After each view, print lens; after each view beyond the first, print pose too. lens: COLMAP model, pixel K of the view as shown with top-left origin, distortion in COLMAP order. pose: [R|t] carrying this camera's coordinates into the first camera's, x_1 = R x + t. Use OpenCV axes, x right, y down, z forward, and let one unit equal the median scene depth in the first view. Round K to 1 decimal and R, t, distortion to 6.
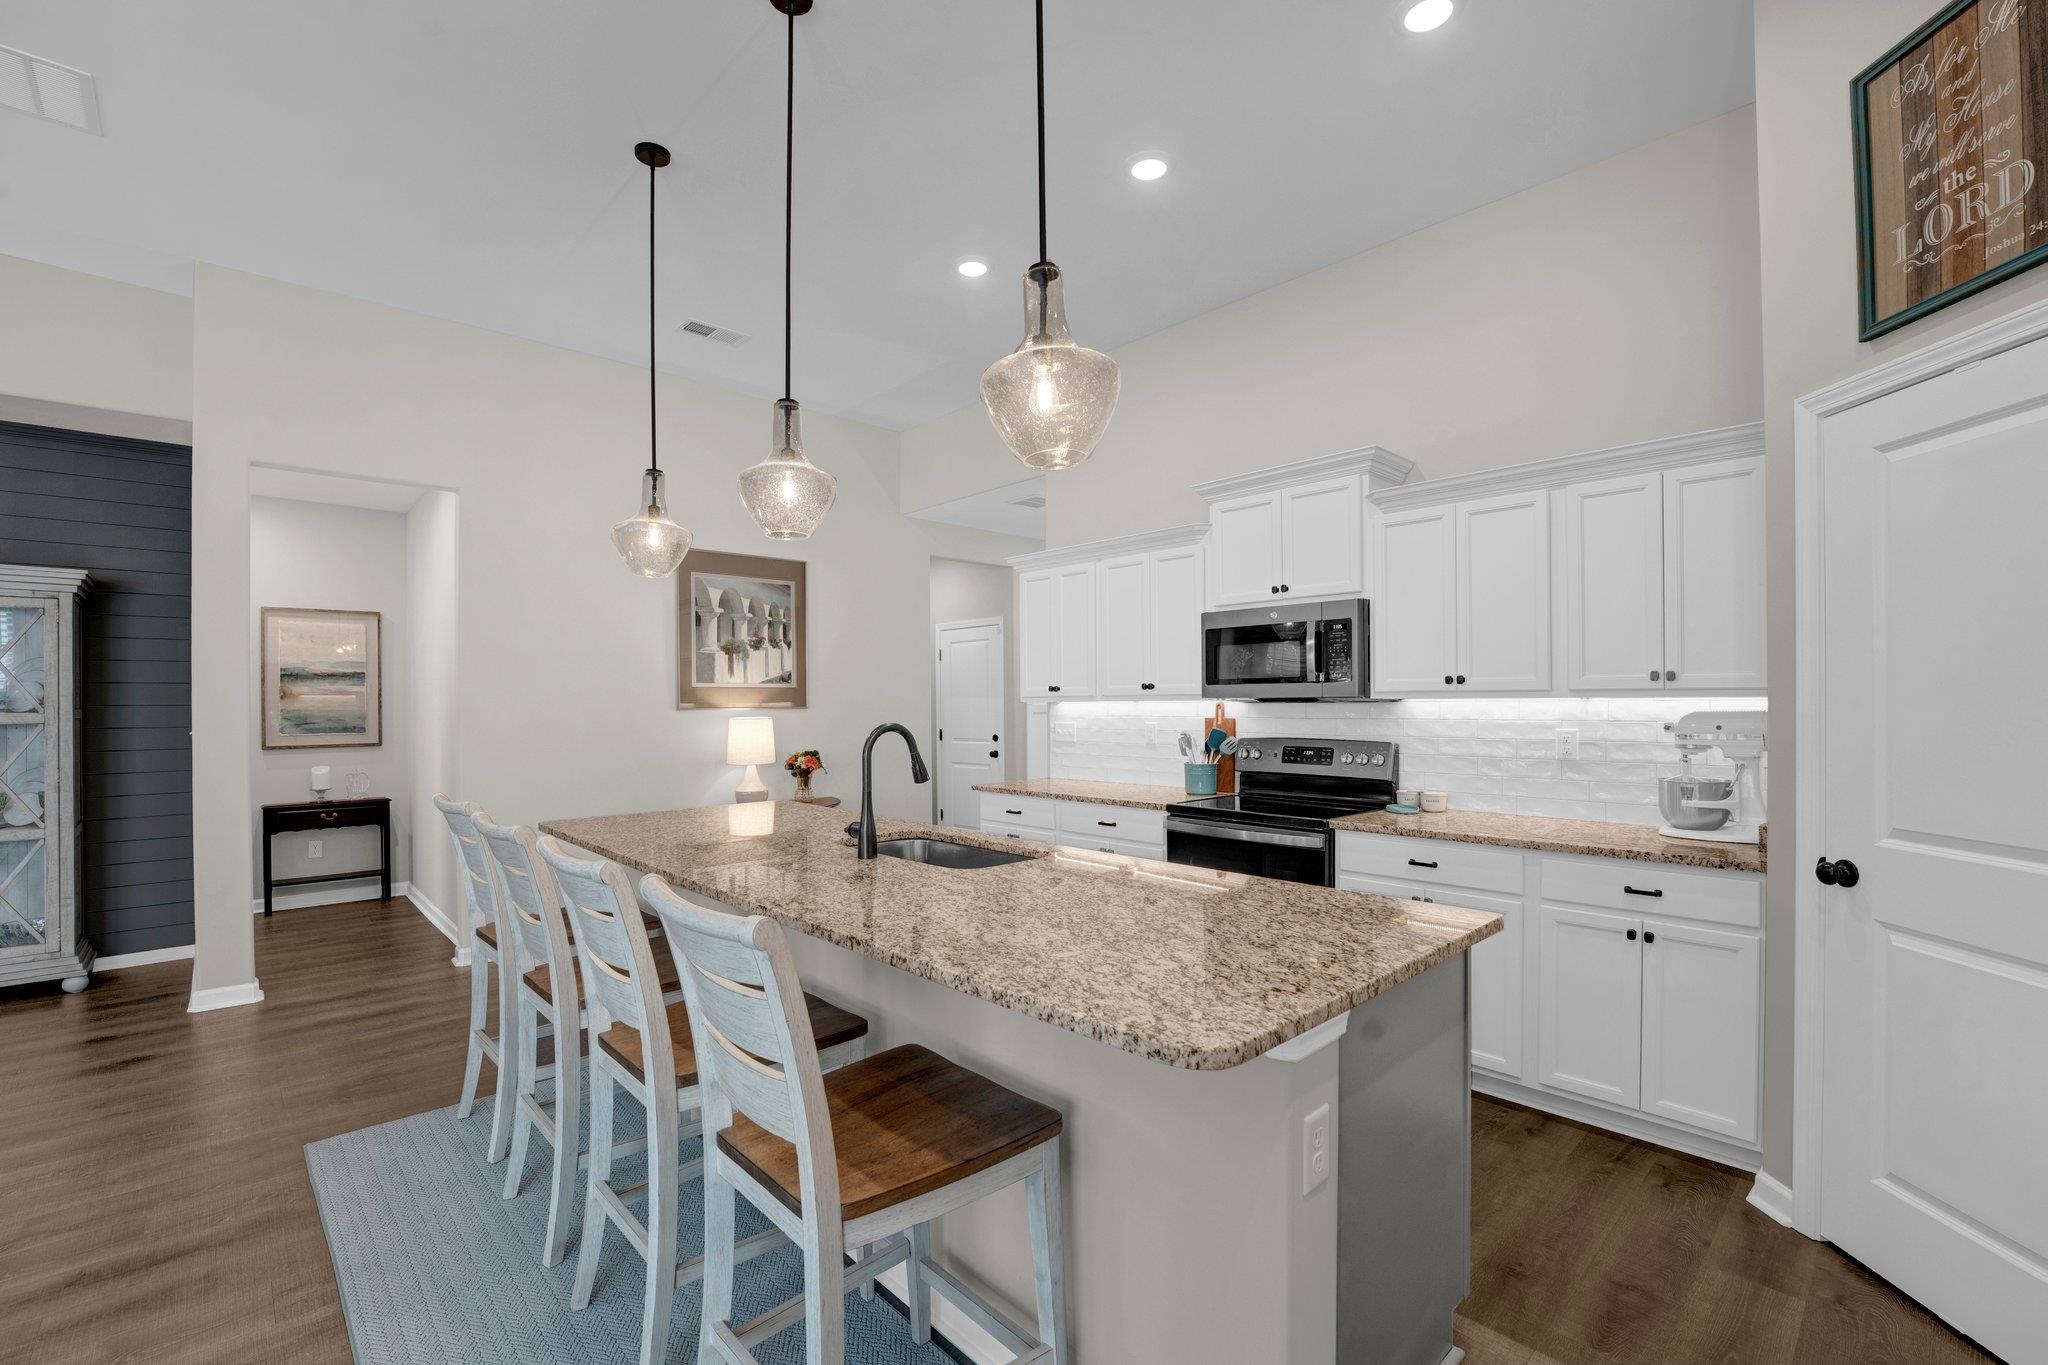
lens RADIAL K [[877.7, 0, 1012.7], [0, 877.7, 700.7], [0, 0, 1]] dist [-0.017451, 0.001320]
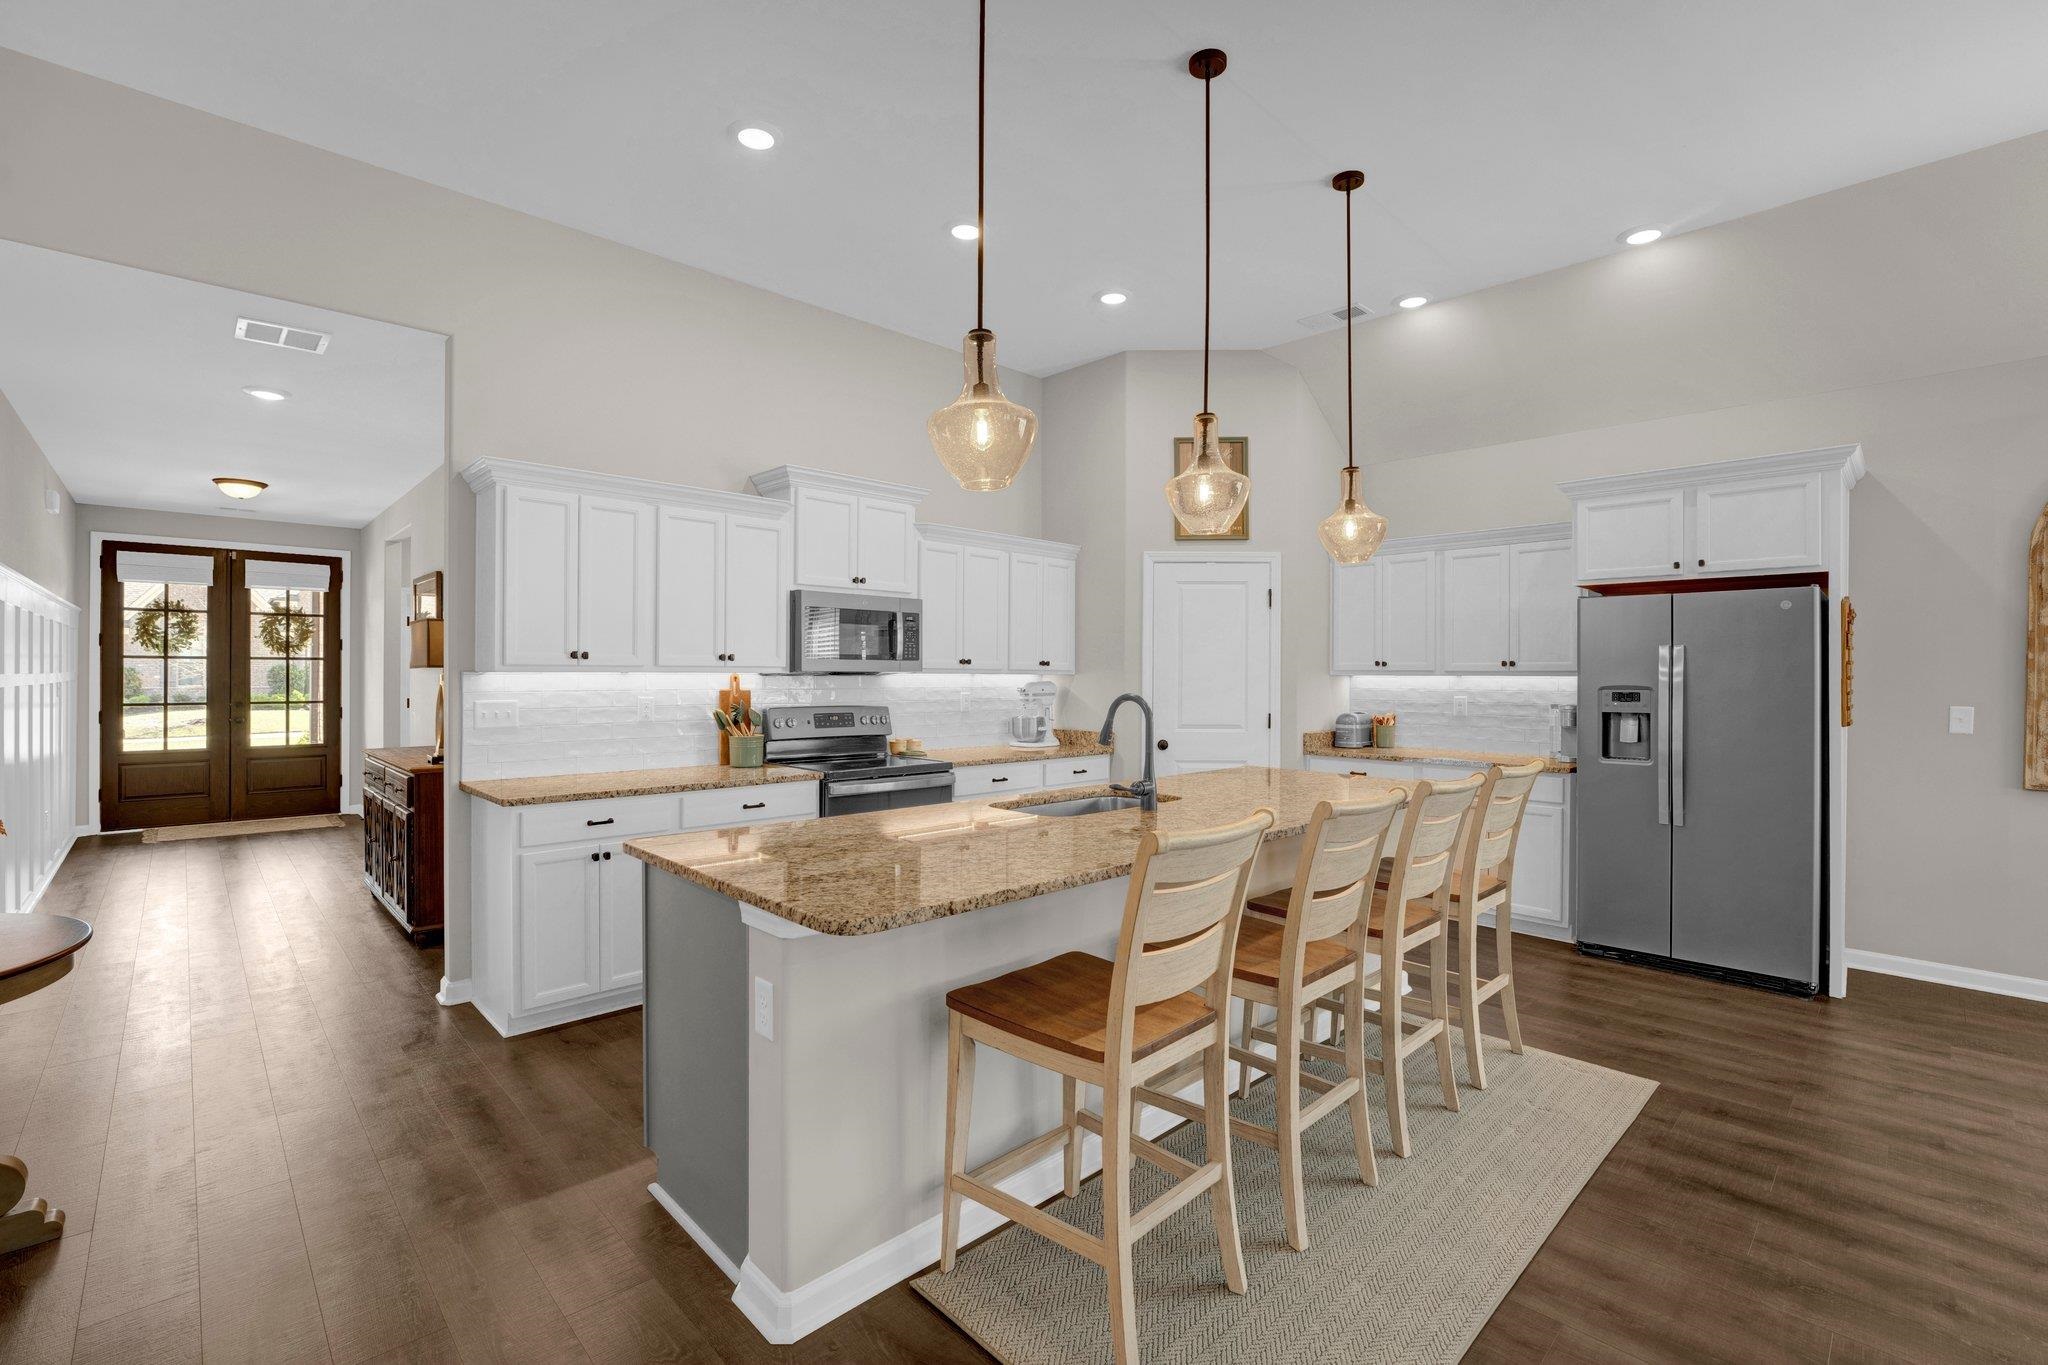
lens RADIAL K [[889.2, 0, 1012.7], [0, 889.2, 672.4], [0, 0, 1]] dist [-0.022278, 0.000410]
pose [[-0.013466, 0.007420, 0.999882, -0.908602], [-0.007477, 0.999944, -0.007521, 0.004999], [-0.999881, -0.007577, -0.013410, 0.812388]]
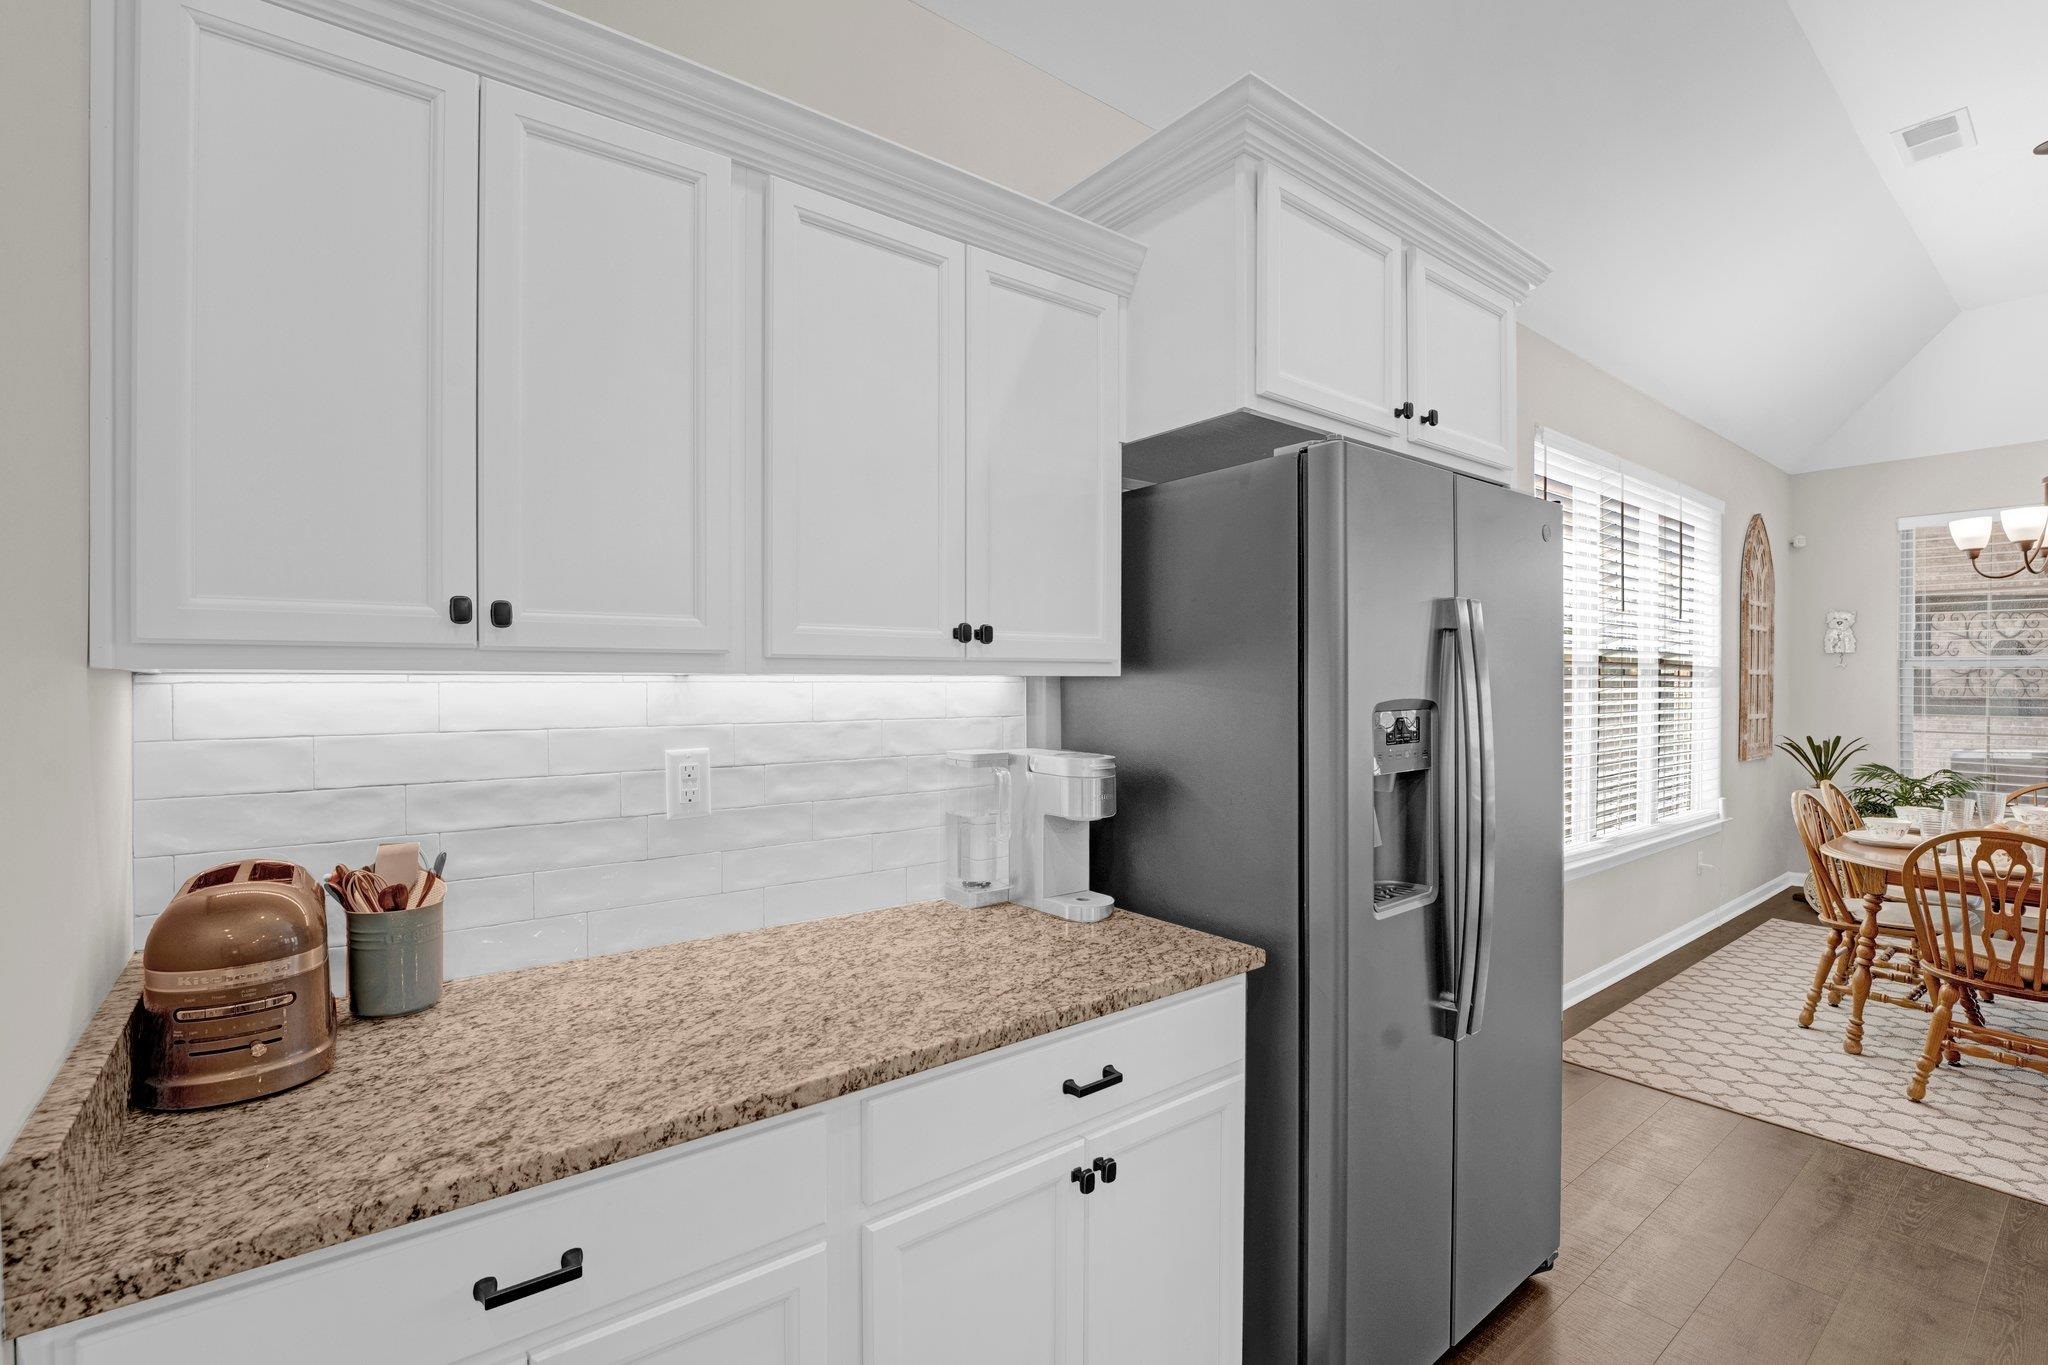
lens RADIAL K [[908.6, 0, 1005.6], [0, 908.6, 688.1], [0, 0, 1]] dist [-0.022738, -0.000685]
pose [[-0.994945, 0.003690, 0.100354, 0.329784], [0.004142, 0.999982, 0.004288, -0.000584], [-0.100337, 0.004682, -0.994943, 0.464988]]
